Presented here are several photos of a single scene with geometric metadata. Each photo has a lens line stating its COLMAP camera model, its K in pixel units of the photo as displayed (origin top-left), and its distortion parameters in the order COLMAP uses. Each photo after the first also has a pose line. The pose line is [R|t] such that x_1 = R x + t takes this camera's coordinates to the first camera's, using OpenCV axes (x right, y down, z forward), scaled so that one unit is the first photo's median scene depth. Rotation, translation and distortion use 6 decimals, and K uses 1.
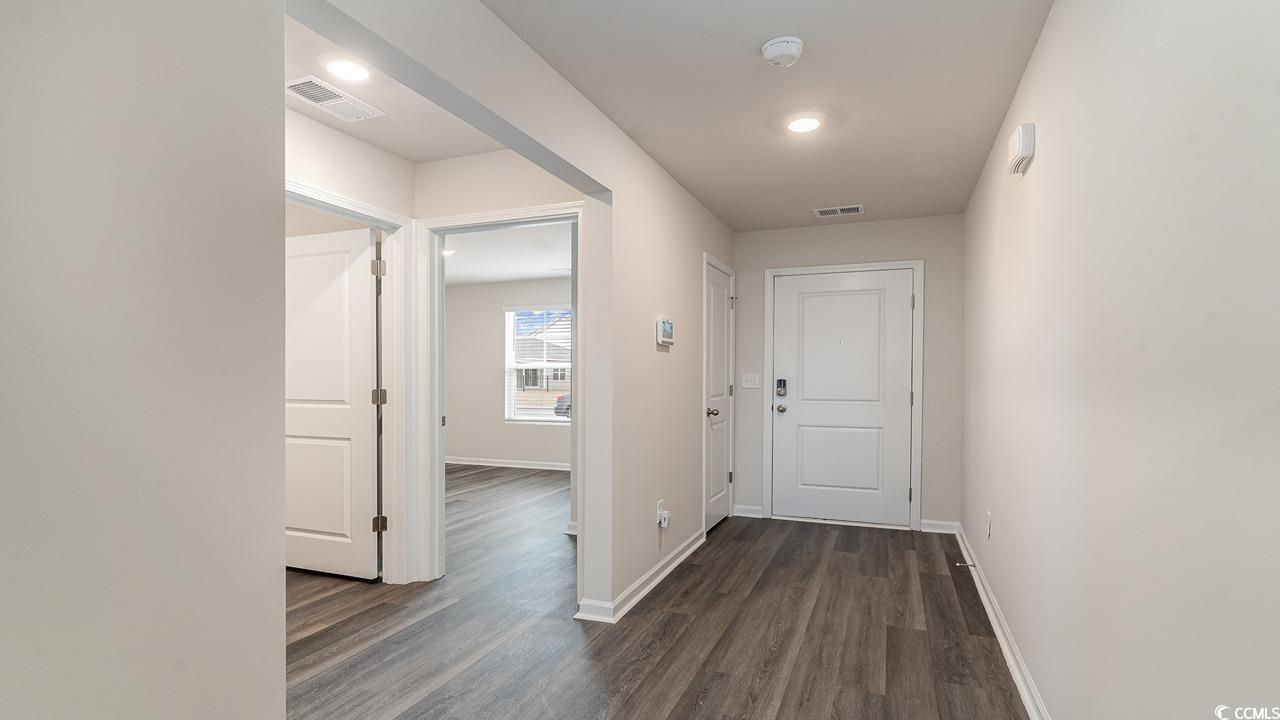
lens RADIAL K [[615.3, 0, 649.4], [0, 615.3, 370.9], [0, 0, 1]] dist [-0.002938, 0.000873]
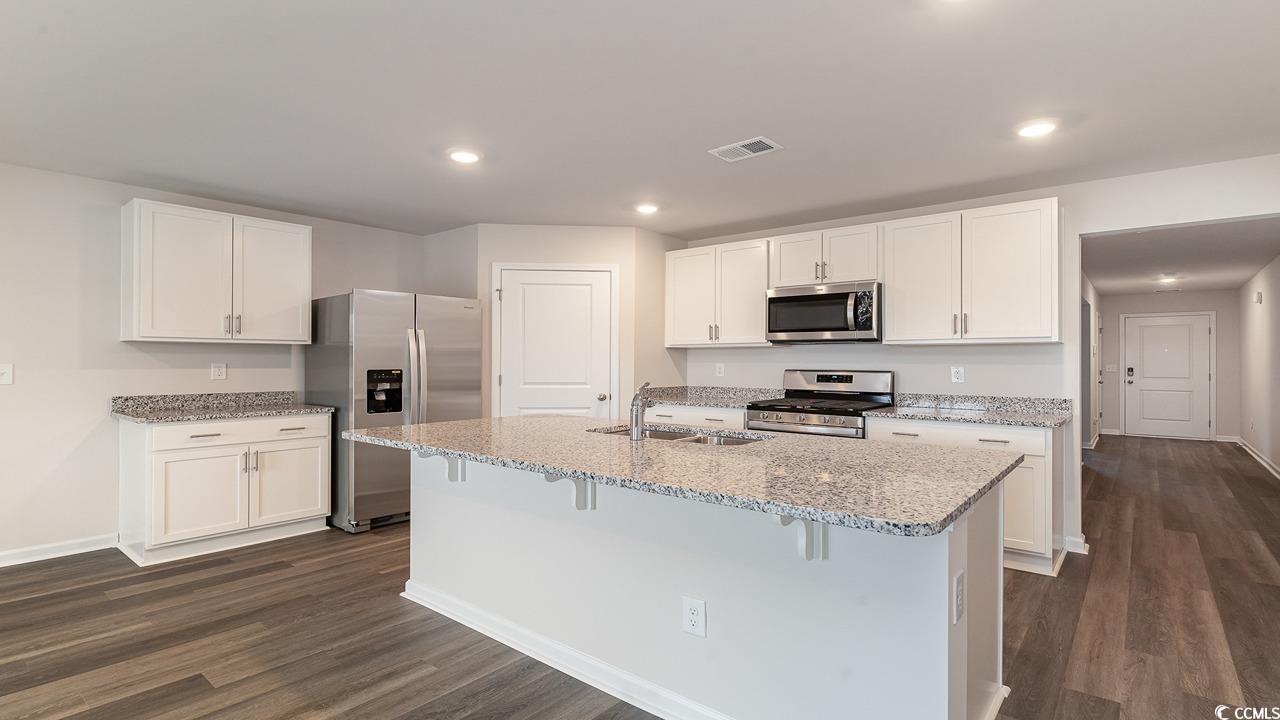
lens RADIAL K [[615.3, 0, 631.1], [0, 615.3, 350.7], [0, 0, 1]] dist [-0.002938, 0.000873]
pose [[0.957180, -0.004849, -0.289451, -0.788110], [-0.000696, 0.999818, -0.019051, -0.002993], [0.289491, 0.018437, 0.957003, -1.451308]]
